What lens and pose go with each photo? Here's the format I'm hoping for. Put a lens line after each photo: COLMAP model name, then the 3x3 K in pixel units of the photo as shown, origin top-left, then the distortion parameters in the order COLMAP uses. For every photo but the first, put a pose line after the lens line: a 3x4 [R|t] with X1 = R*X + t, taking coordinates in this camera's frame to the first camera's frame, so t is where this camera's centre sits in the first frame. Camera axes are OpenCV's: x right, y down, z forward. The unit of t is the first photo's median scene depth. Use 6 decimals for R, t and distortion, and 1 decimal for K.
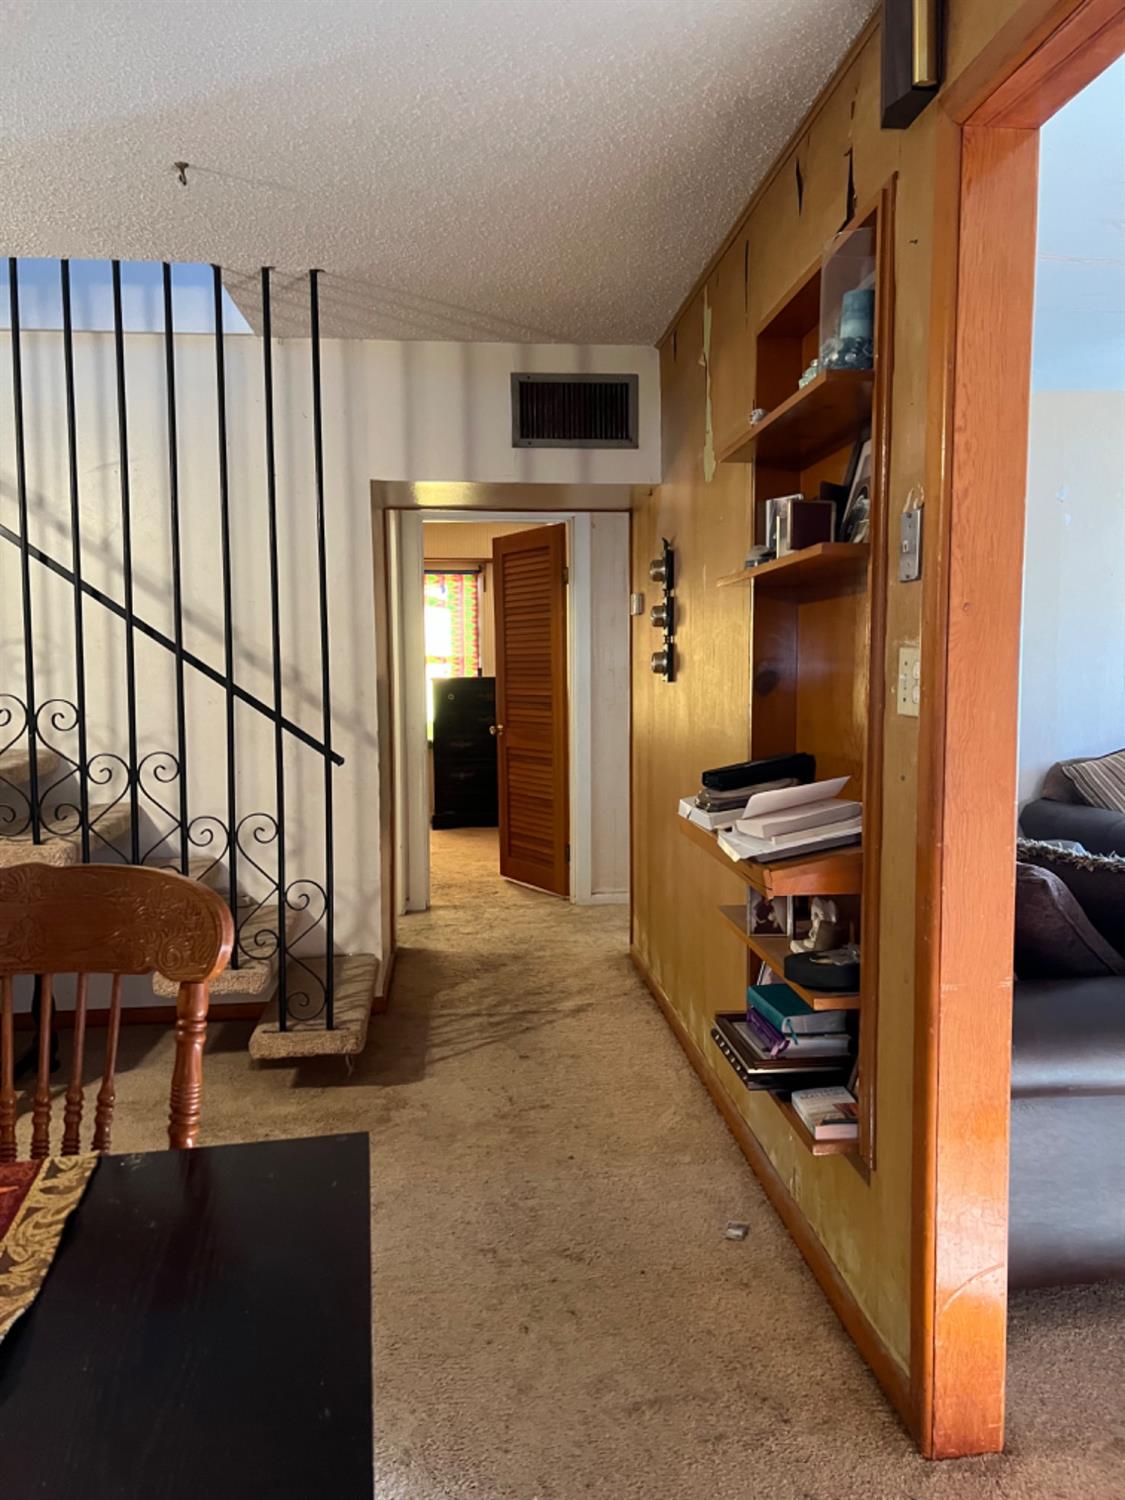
lens RADIAL K [[1123.5, 0, 568.0], [0, 1123.5, 755.5], [0, 0, 1]] dist [0.055943, -0.061631]
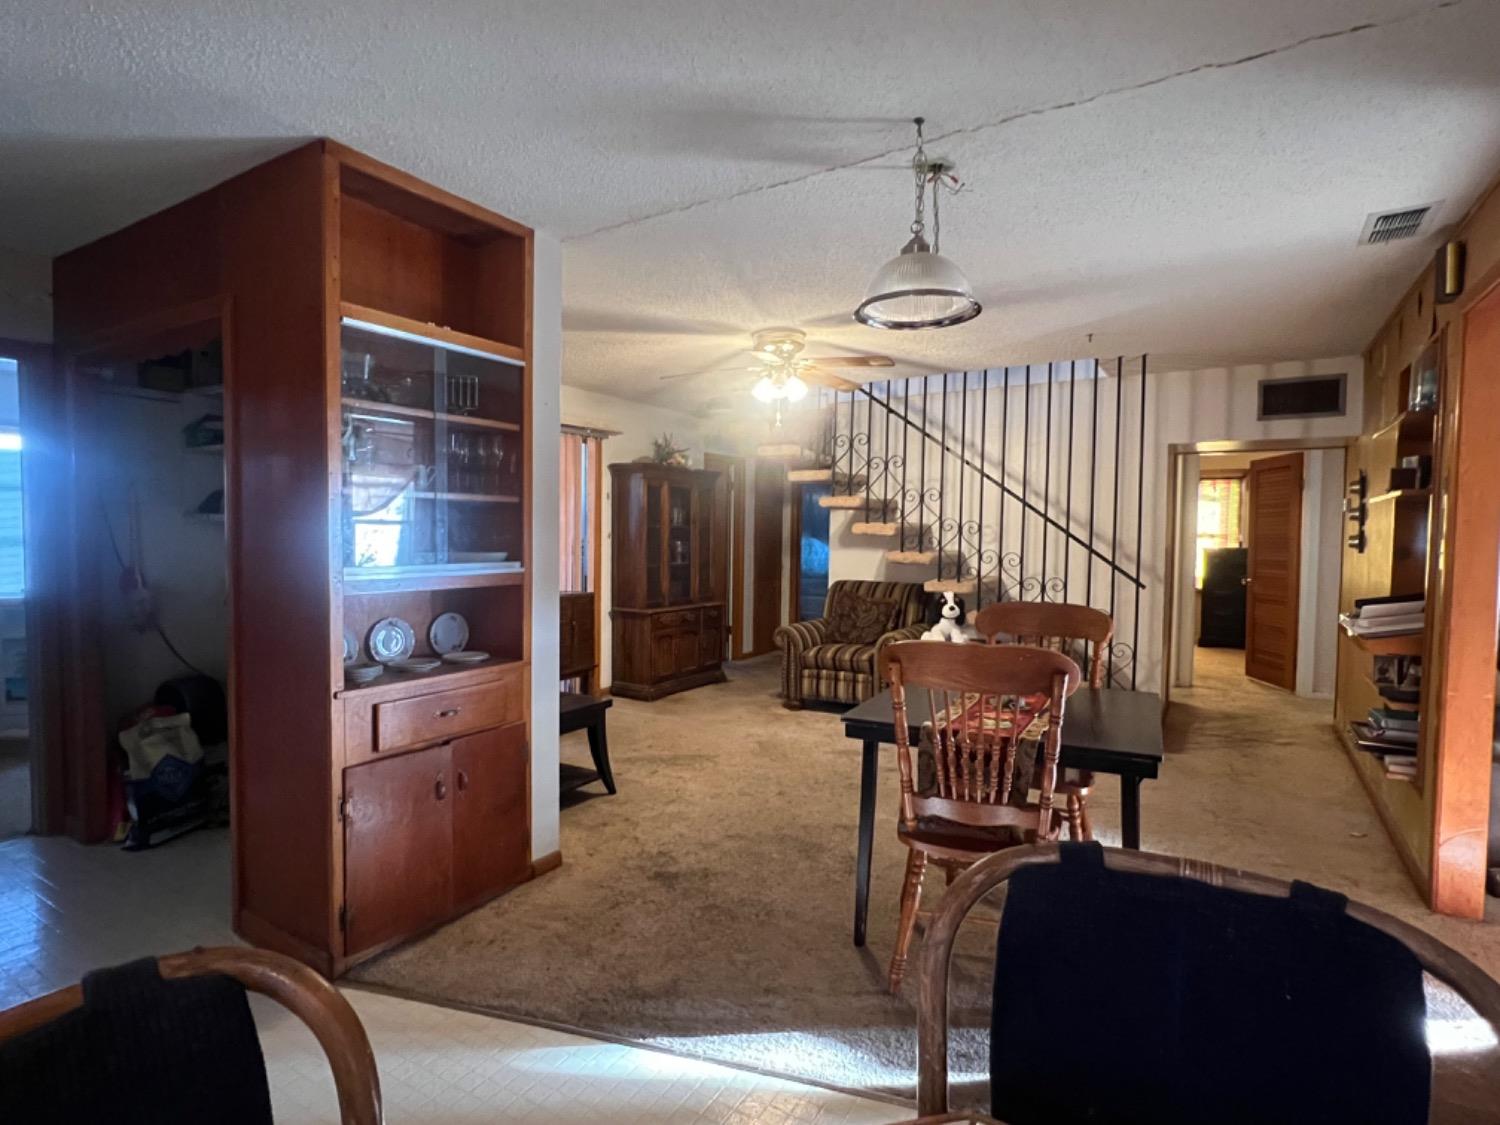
lens RADIAL K [[780.7, 0, 751.6], [0, 780.7, 565.8], [0, 0, 1]] dist [-0.003041, 0.000630]
pose [[0.795401, 0.040304, -0.604743, 0.097244], [-0.064568, 0.997743, -0.018428, 0.044294], [0.602635, 0.053705, 0.796208, -0.635304]]
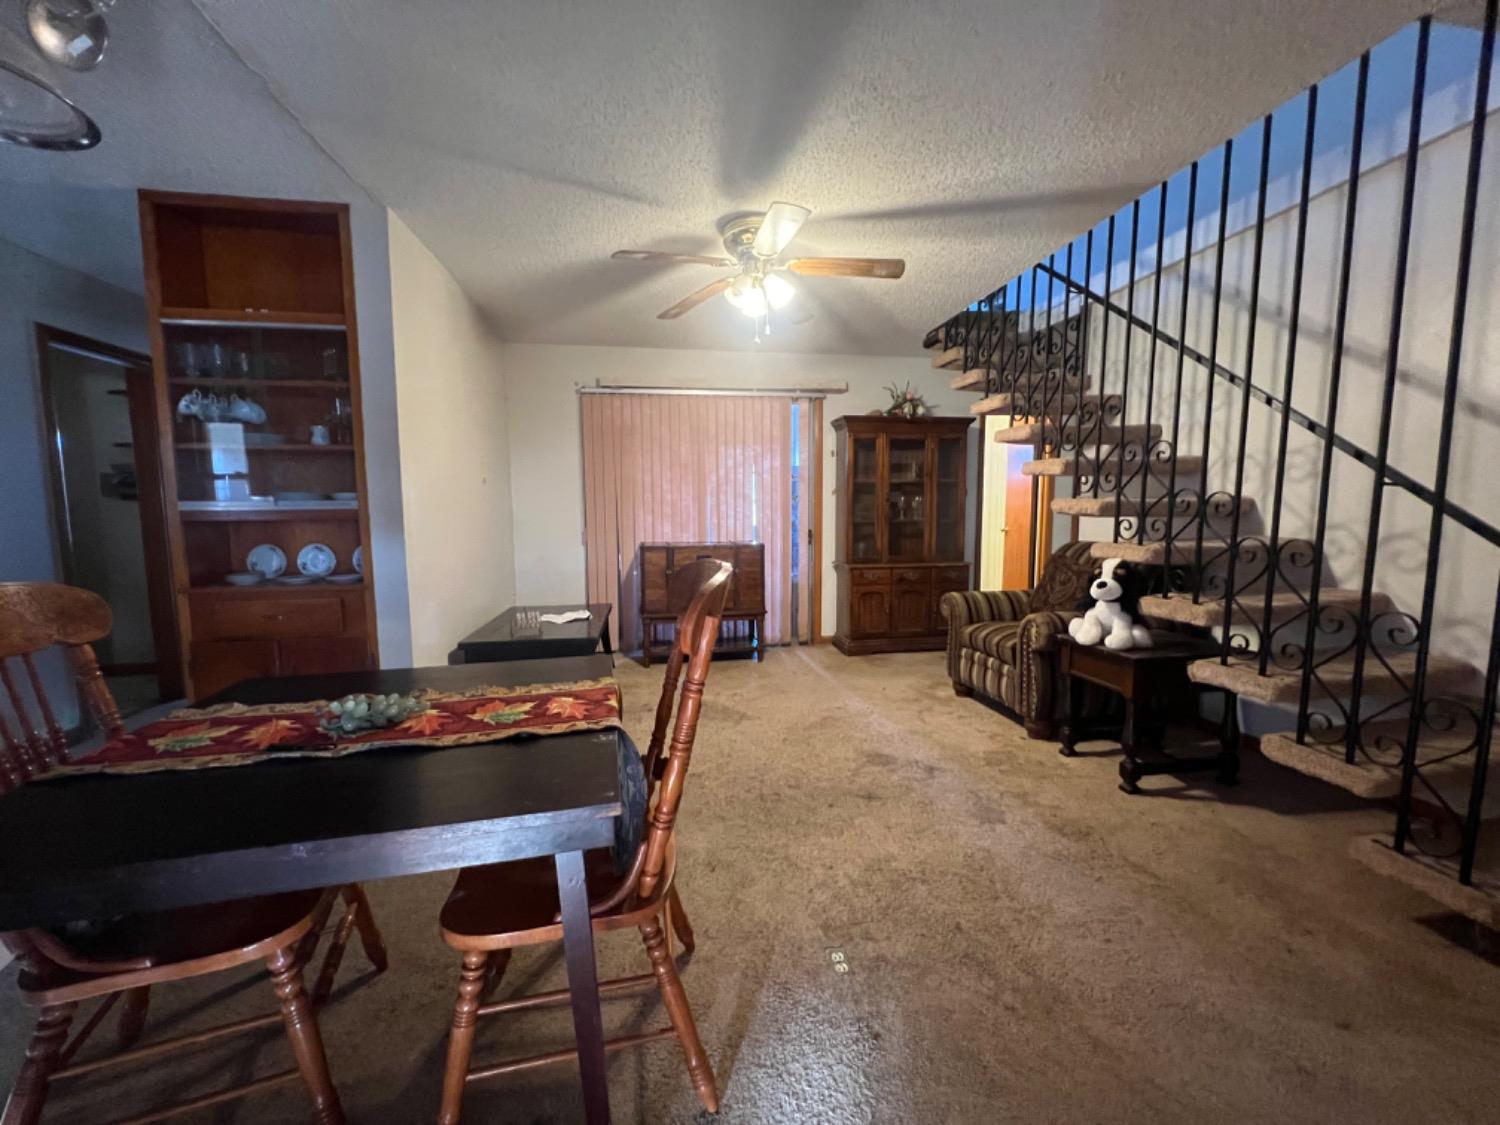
lens RADIAL K [[600.8, 0, 756.6], [0, 600.8, 570.3], [0, 0, 1]] dist [-0.002504, 0.000033]
pose [[0.059685, 0.109078, -0.992240, 0.199537], [-0.074072, 0.991755, 0.104569, 0.006249], [0.995465, 0.067256, 0.067272, 0.498681]]
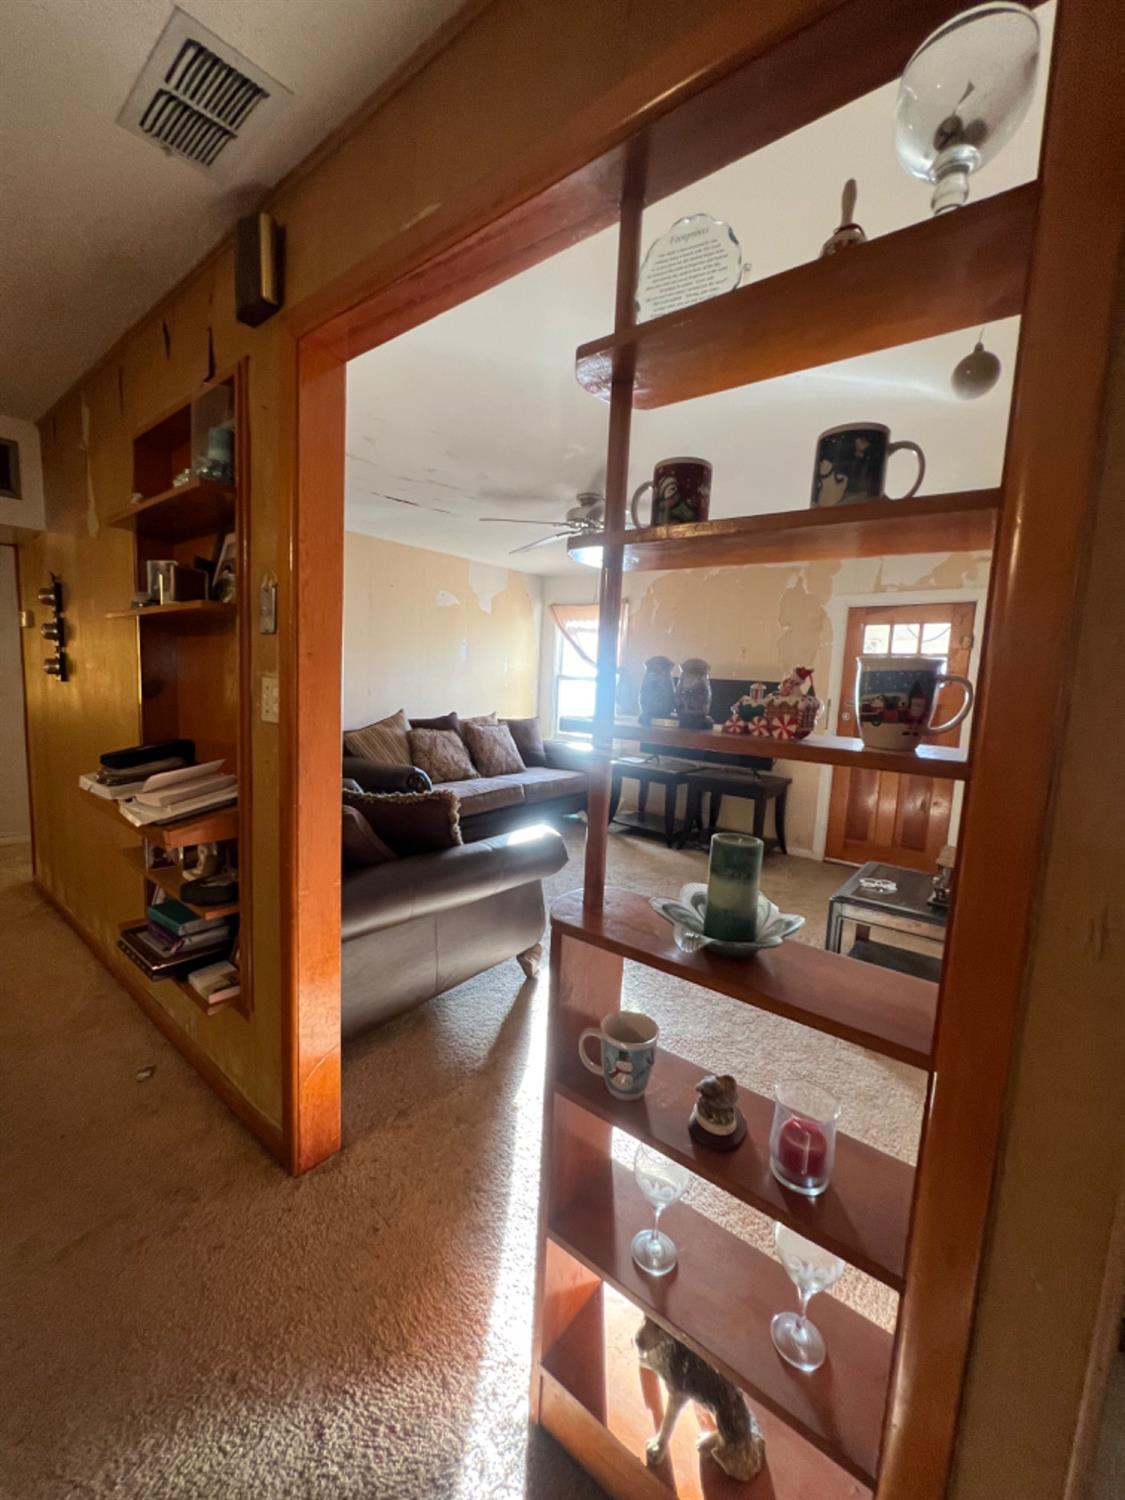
lens RADIAL K [[600.8, 0, 562.1], [0, 600.8, 752.3], [0, 0, 1]] dist [-0.002504, 0.000033]
pose [[0.705489, -0.042795, 0.707427, 0.001070], [0.005003, 0.998451, 0.055411, -0.023812], [-0.708703, -0.035552, 0.704611, 0.090004]]
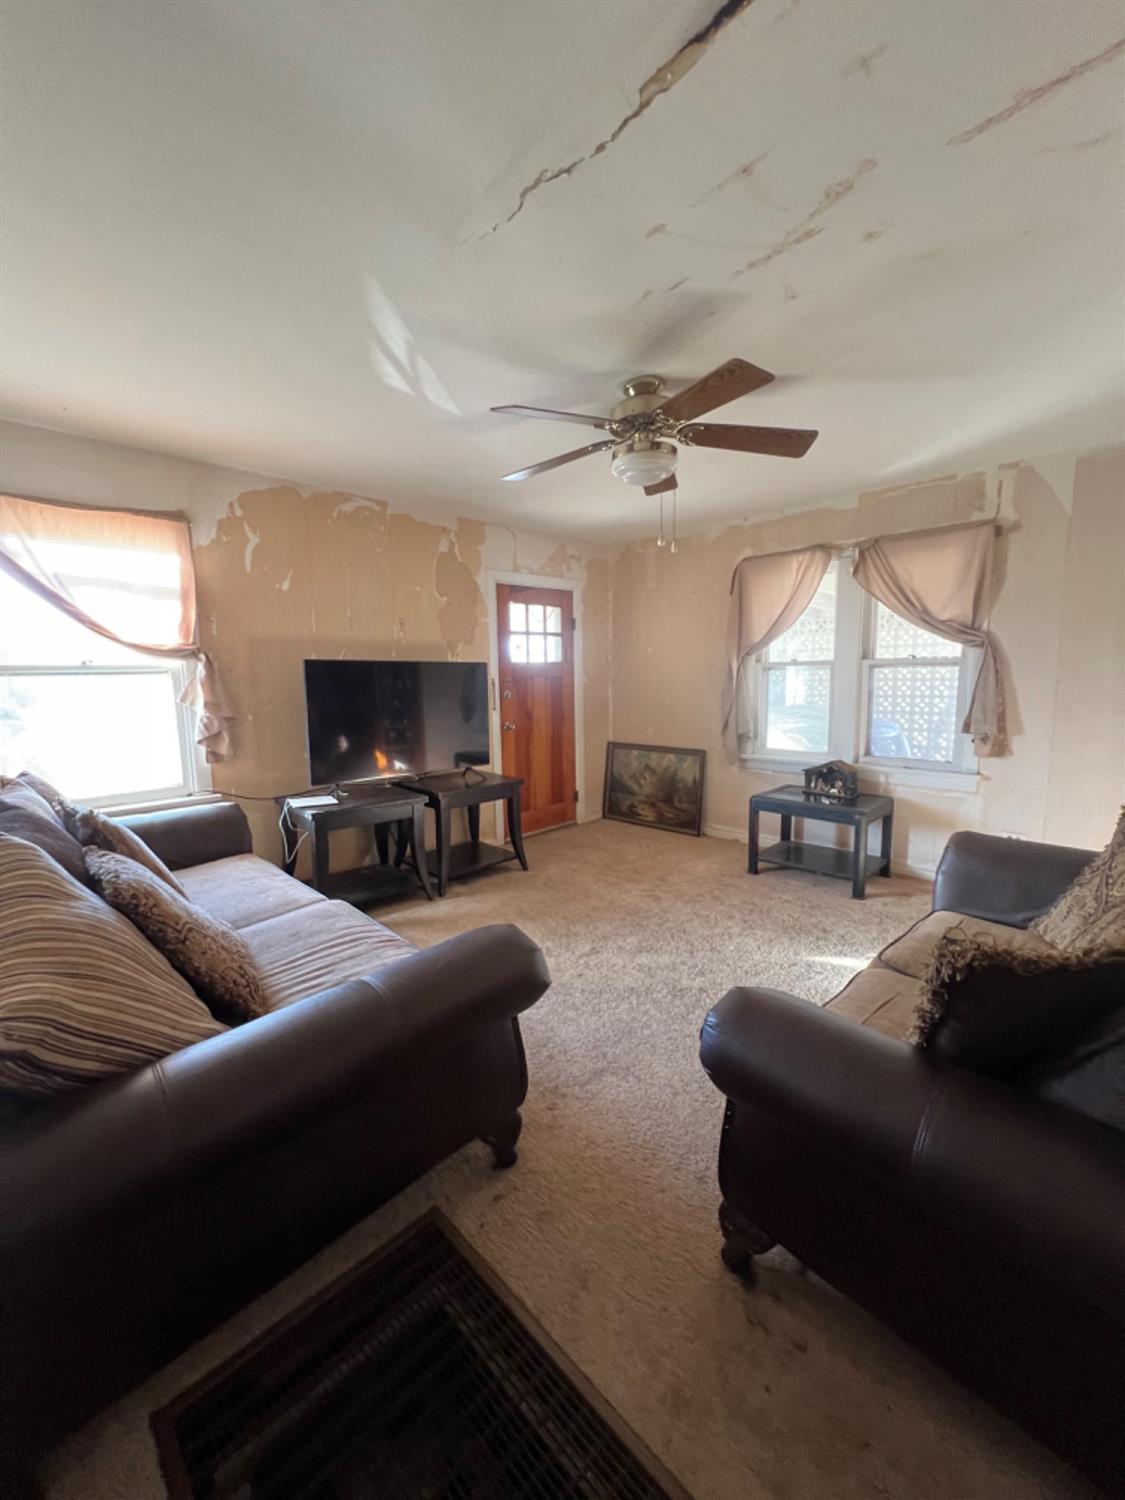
lens RADIAL K [[600.8, 0, 553.8], [0, 600.8, 751.1], [0, 0, 1]] dist [-0.002504, 0.000033]
pose [[-0.621273, -0.084151, 0.779063, 0.338671], [0.083295, 0.981492, 0.172441, -0.143851], [-0.779155, 0.172024, -0.602765, 1.575885]]
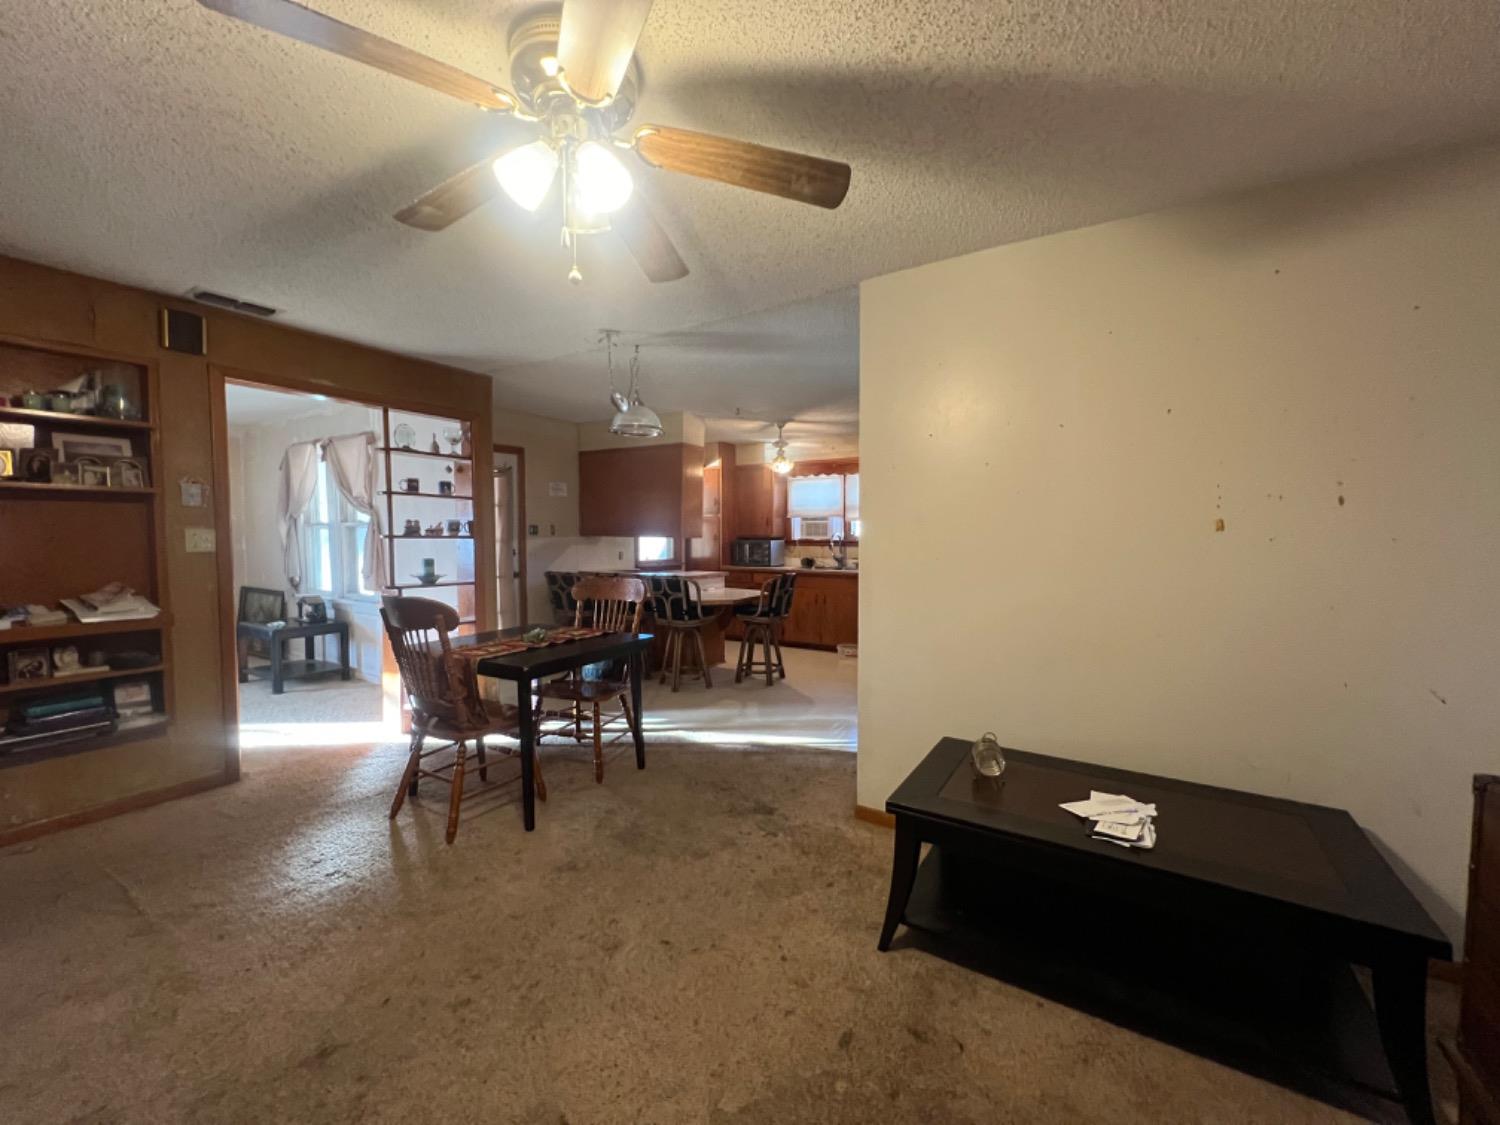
lens RADIAL K [[597.8, 0, 752.5], [0, 597.8, 563.4], [0, 0, 1]] dist [-0.003979, -0.000129]
pose [[-0.787077, -0.025953, 0.616309, -1.168292], [0.053613, 0.992456, 0.110261, -0.064355], [-0.614521, 0.119826, -0.779747, 0.853327]]
